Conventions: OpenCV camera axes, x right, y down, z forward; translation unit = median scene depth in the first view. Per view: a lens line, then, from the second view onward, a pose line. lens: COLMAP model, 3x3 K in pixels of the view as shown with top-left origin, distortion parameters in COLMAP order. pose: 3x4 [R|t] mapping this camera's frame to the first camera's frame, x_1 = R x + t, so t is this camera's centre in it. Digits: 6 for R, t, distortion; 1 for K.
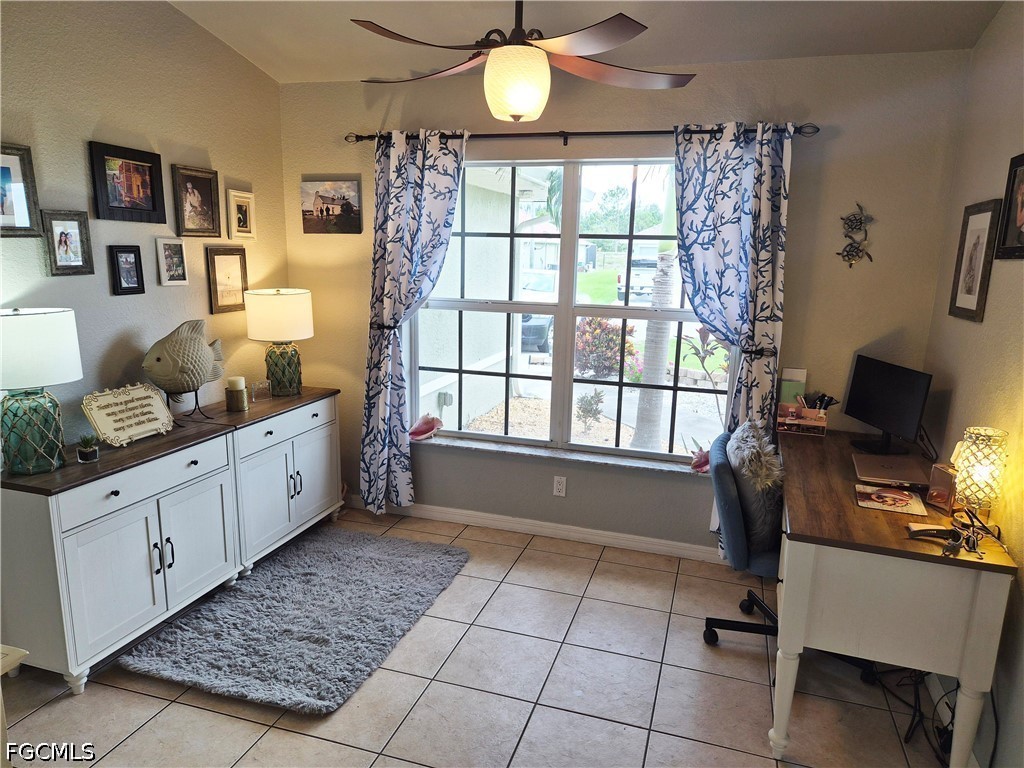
lens RADIAL K [[685.8, 0, 512.0], [0, 685.8, 384.0], [0, 0, 1]] dist [0.052344, -0.045238]
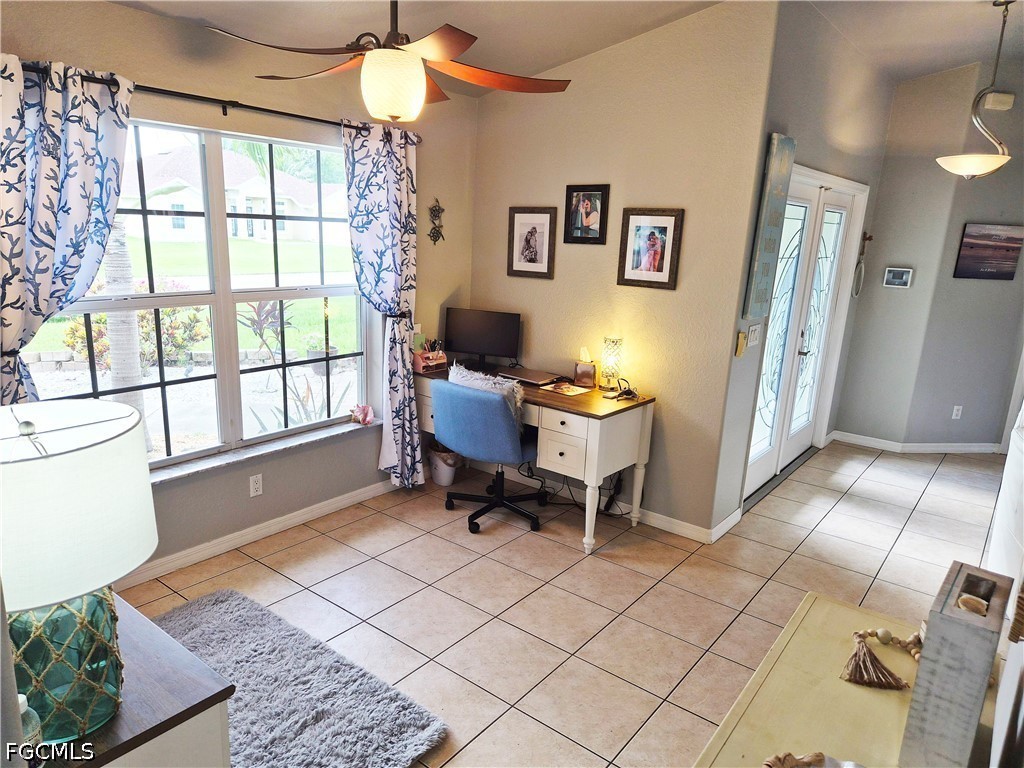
lens RADIAL K [[685.8, 0, 512.0], [0, 685.8, 384.0], [0, 0, 1]] dist [0.052344, -0.045238]
pose [[0.346231, -0.222561, 0.911367, -0.744987], [0.147741, 0.972266, 0.181306, -0.122729], [-0.926443, 0.071872, 0.369510, 0.370595]]
